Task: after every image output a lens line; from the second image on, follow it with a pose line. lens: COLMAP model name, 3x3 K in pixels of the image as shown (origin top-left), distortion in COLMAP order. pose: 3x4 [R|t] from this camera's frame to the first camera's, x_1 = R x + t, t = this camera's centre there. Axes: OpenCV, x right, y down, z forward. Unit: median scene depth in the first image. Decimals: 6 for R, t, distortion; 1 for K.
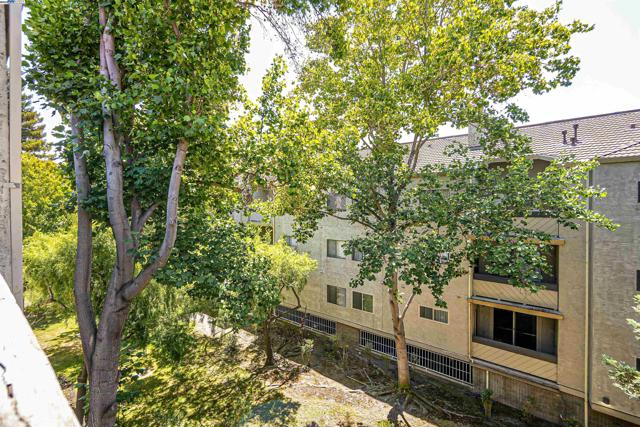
lens RADIAL K [[279.8, 0, 320.4], [0, 279.8, 221.6], [0, 0, 1]] dist [-0.001261, -0.000223]
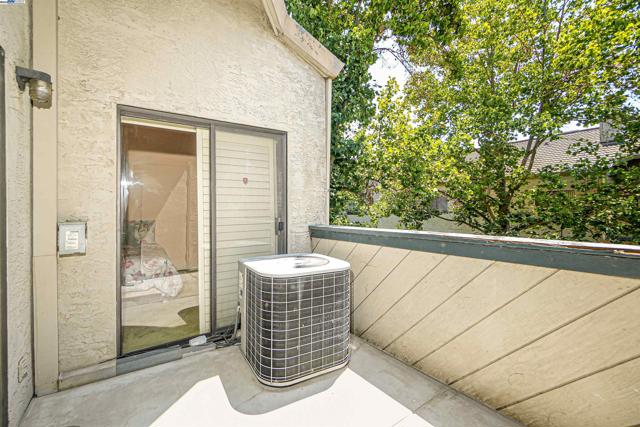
lens RADIAL K [[276.8, 0, 319.4], [0, 276.8, 214.9], [0, 0, 1]] dist [-0.000722, 0.000481]
pose [[0.953067, 0.008015, -0.302654, -0.084319], [-0.019700, 0.999173, -0.035577, 0.020196], [0.302119, 0.039870, 0.952436, -0.159132]]
